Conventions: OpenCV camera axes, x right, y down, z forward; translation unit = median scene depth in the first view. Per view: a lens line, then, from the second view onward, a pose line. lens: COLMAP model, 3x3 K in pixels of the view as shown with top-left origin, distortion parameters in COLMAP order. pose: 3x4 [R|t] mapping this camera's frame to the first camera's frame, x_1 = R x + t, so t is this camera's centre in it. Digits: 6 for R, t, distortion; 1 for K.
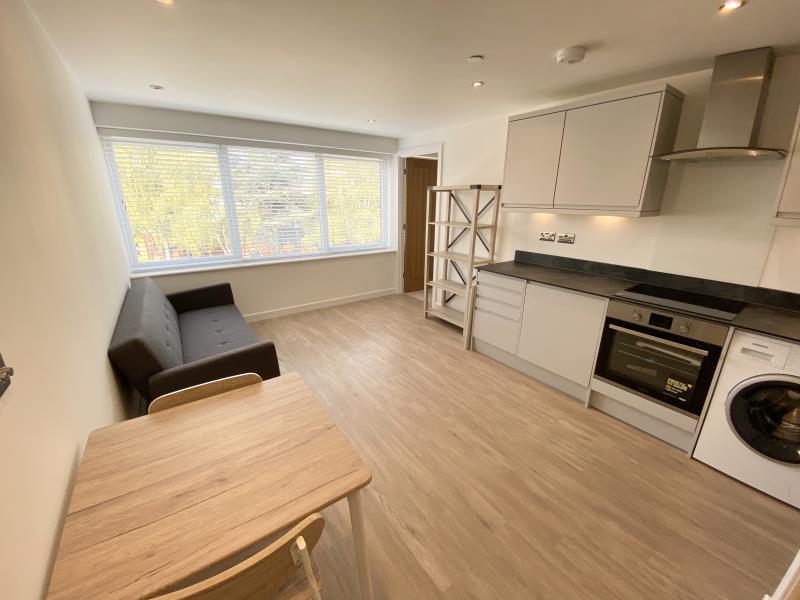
lens RADIAL K [[325.3, 0, 399.1], [0, 325.3, 296.2], [0, 0, 1]] dist [0.020385, -0.021690]
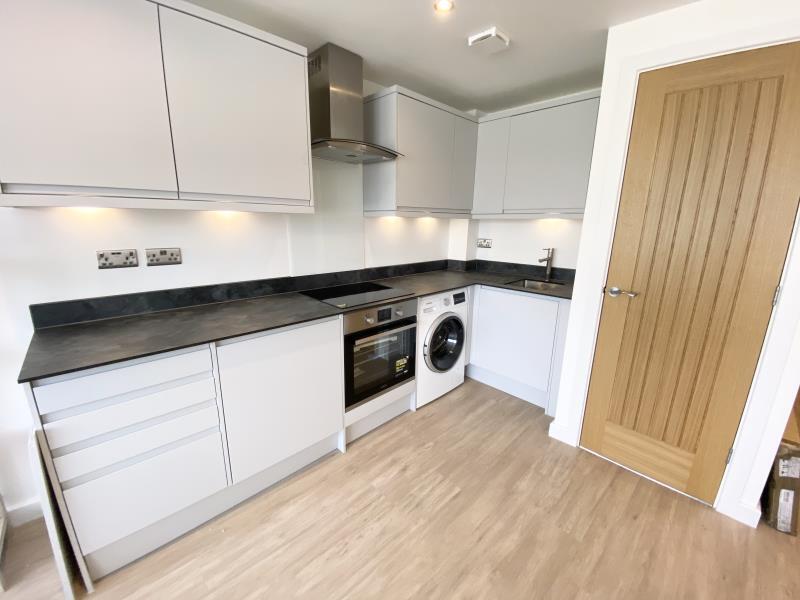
lens RADIAL K [[325.3, 0, 399.1], [0, 325.3, 296.2], [0, 0, 1]] dist [0.020385, -0.021690]
pose [[-0.149308, -0.239120, 0.959442, -0.135055], [0.267004, 0.924523, 0.271969, -0.215303], [-0.952059, 0.296781, -0.074192, 0.924766]]
